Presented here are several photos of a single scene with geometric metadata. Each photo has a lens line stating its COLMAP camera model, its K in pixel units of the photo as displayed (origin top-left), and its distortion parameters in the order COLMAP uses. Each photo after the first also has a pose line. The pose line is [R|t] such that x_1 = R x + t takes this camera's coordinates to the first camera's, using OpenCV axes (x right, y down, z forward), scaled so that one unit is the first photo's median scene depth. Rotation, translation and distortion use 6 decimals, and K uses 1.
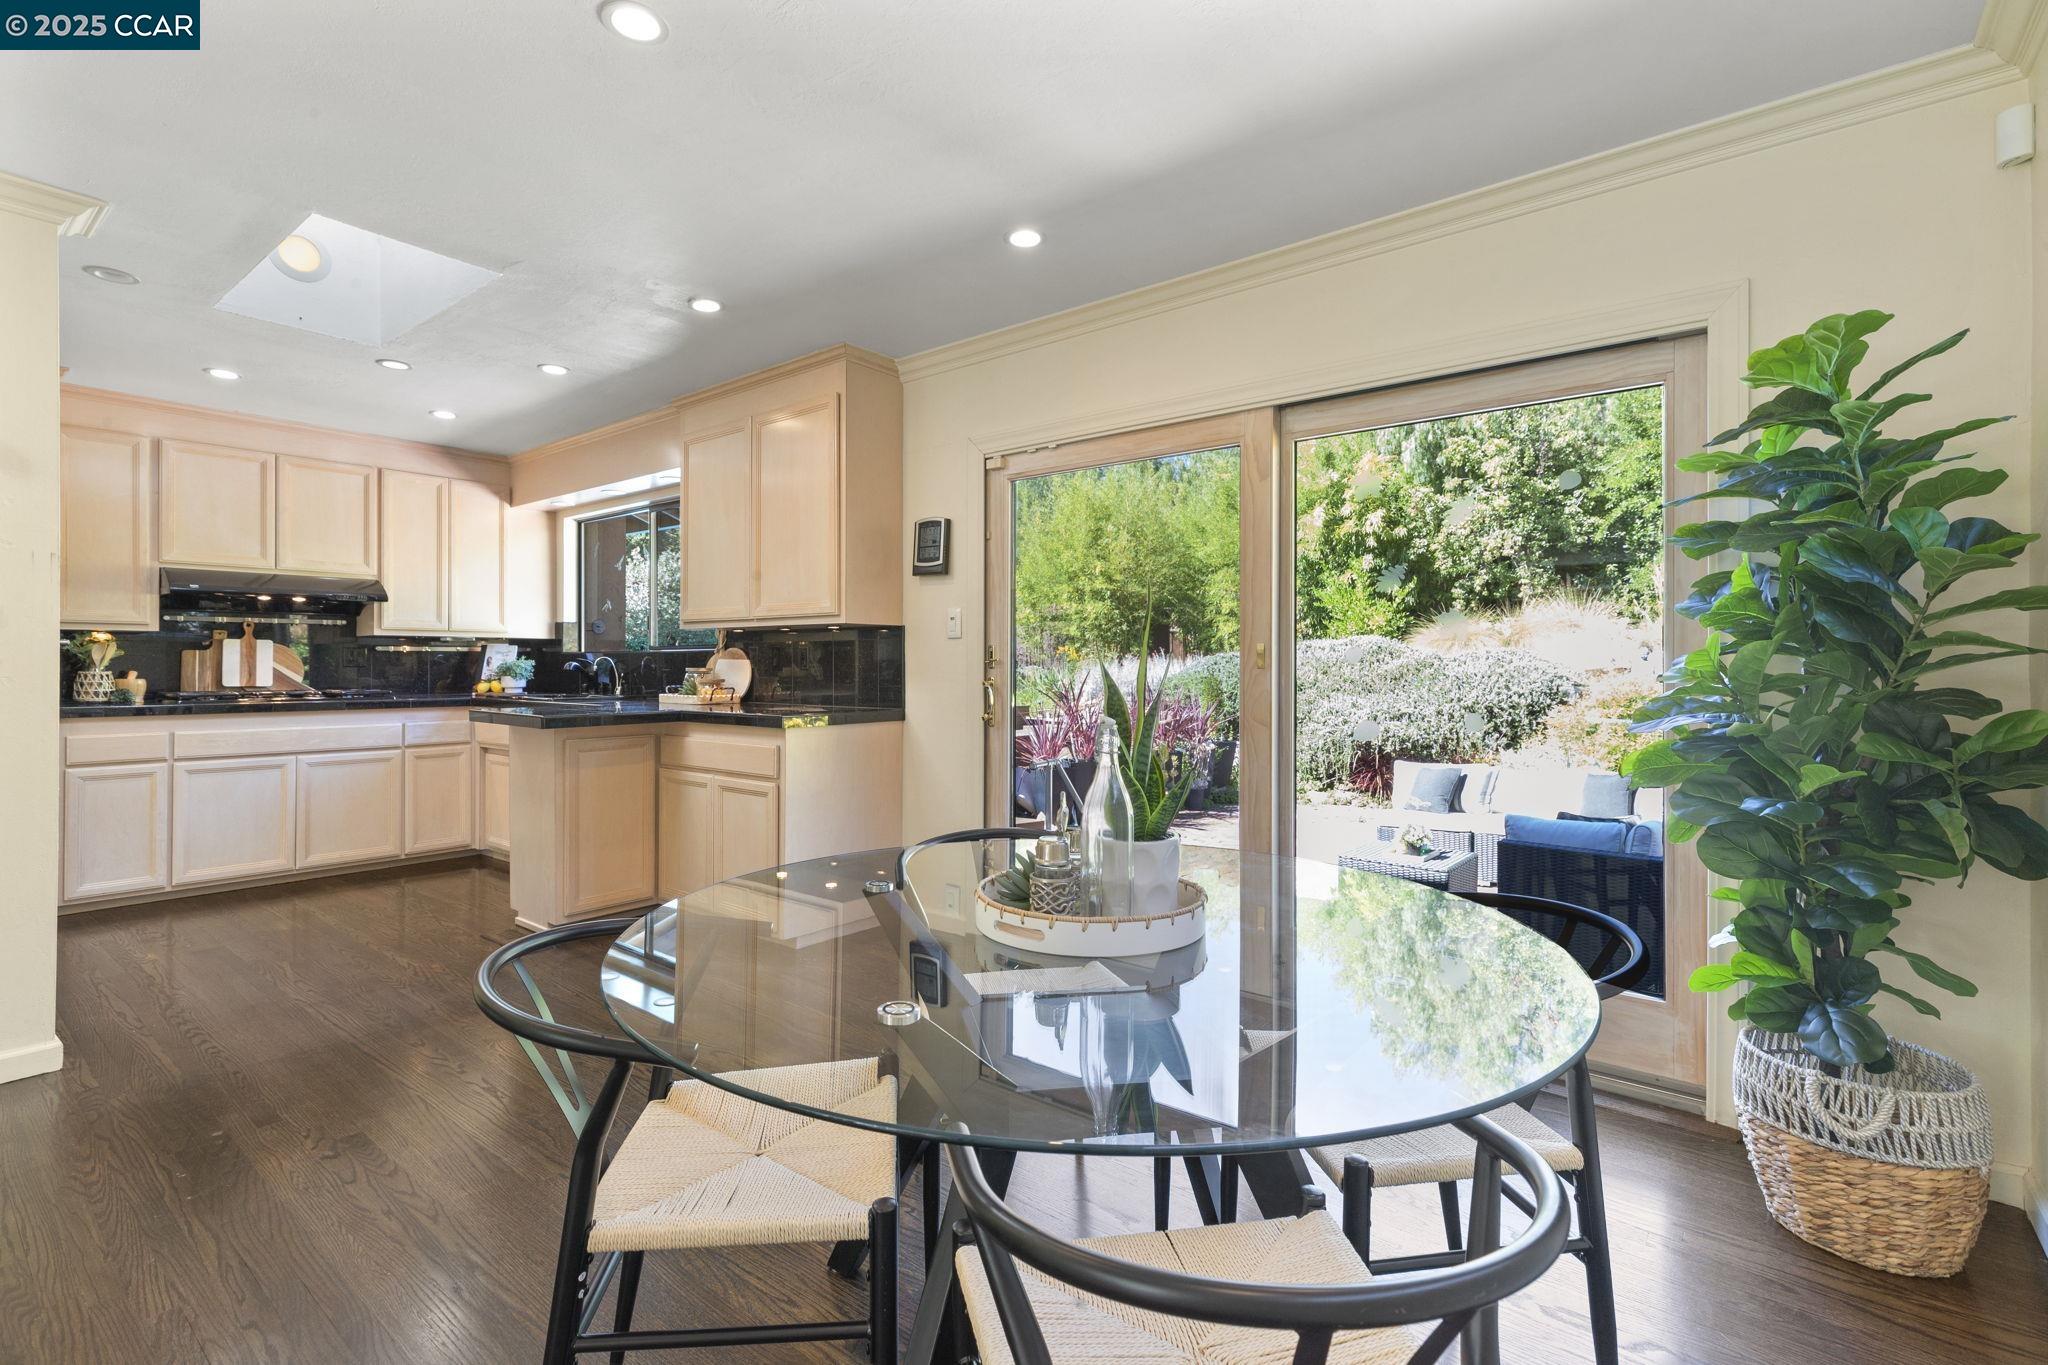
lens RADIAL K [[947.9, 0, 1037.5], [0, 947.9, 665.3], [0, 0, 1]] dist [-0.004585, -0.000472]
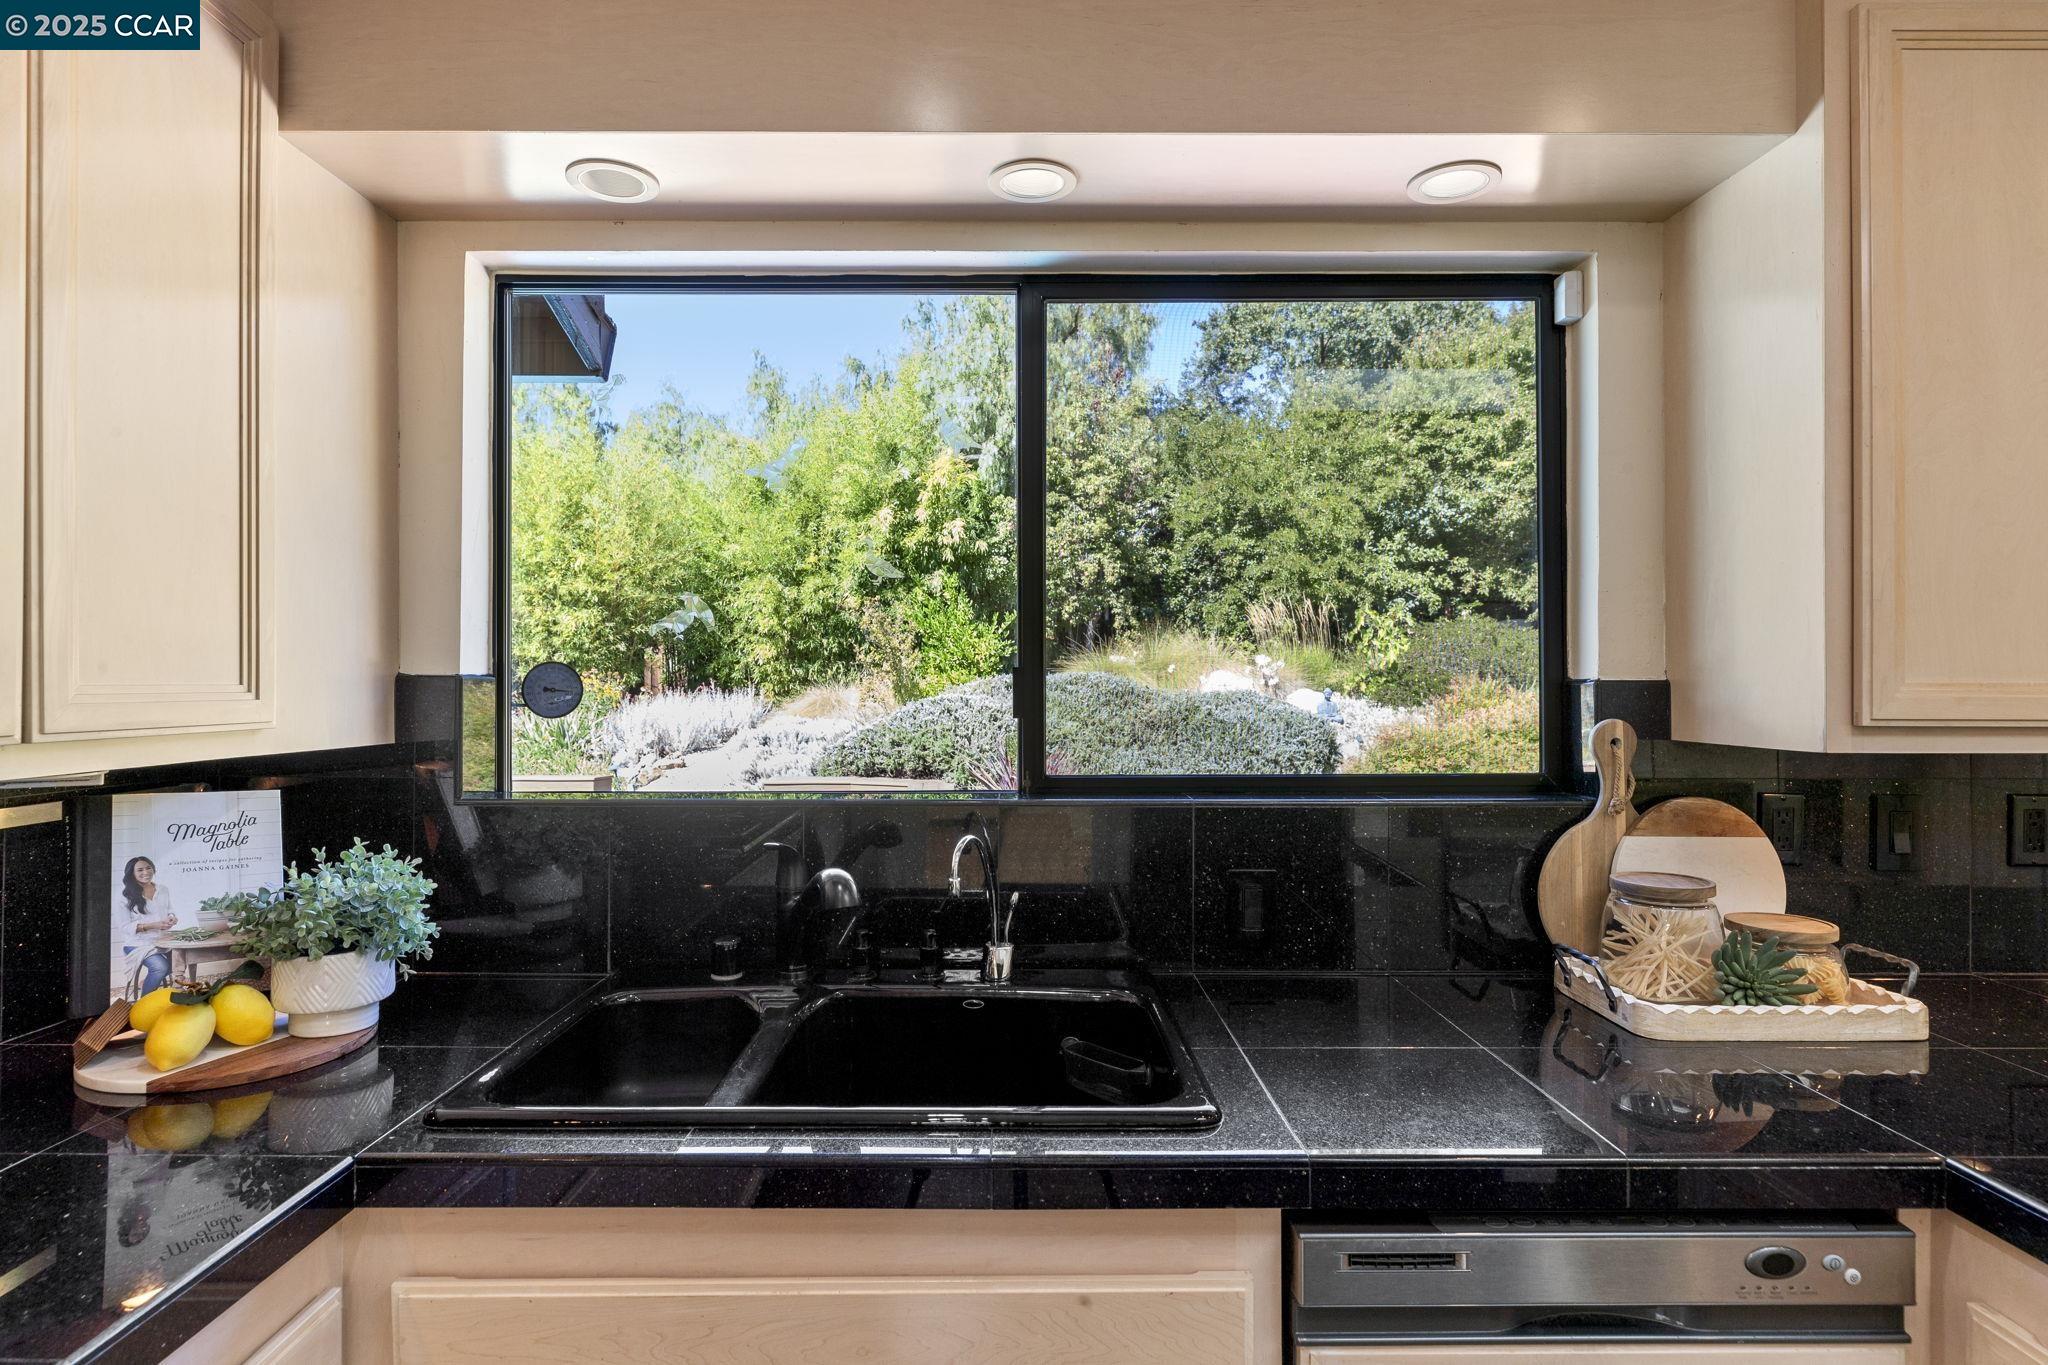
lens RADIAL K [[1044.0, 0, 1016.2], [0, 1044.0, 675.2], [0, 0, 1]] dist [0.000360, -0.002622]
pose [[0.774909, 0.005067, 0.632052, -0.650127], [0.000443, 0.999963, -0.008559, -0.050455], [-0.632072, 0.006912, 0.774879, 0.817454]]
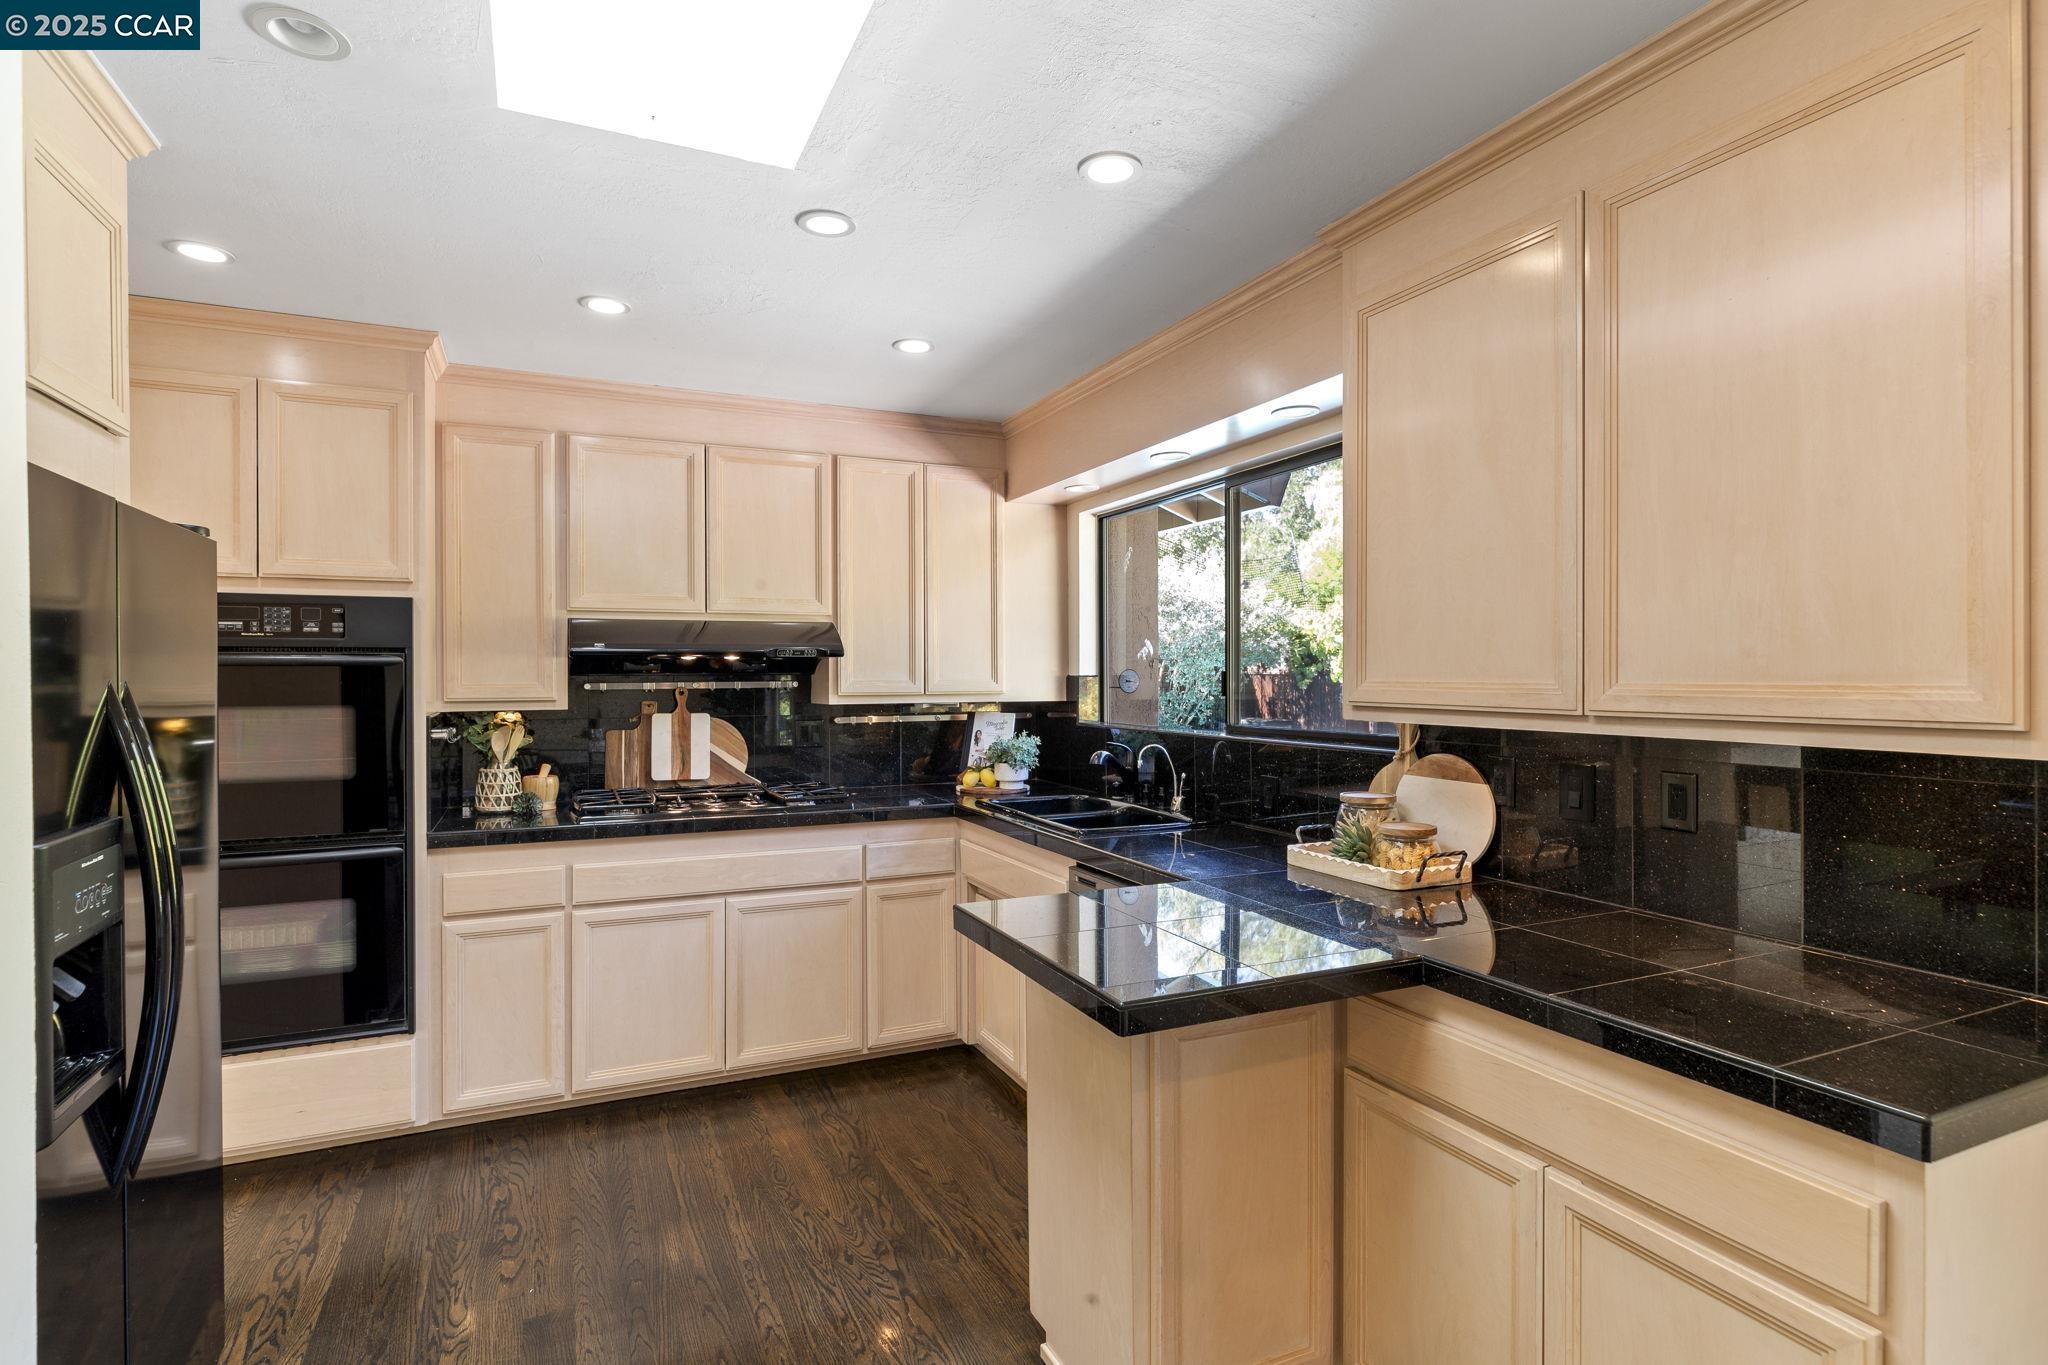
lens RADIAL K [[1044.0, 0, 1018.4], [0, 1044.0, 679.3], [0, 0, 1]] dist [0.000360, -0.002622]
pose [[0.889269, -0.001615, -0.457382, -0.250318], [0.003596, 0.999988, 0.003461, -0.053275], [0.457371, -0.004722, 0.889264, 0.413826]]
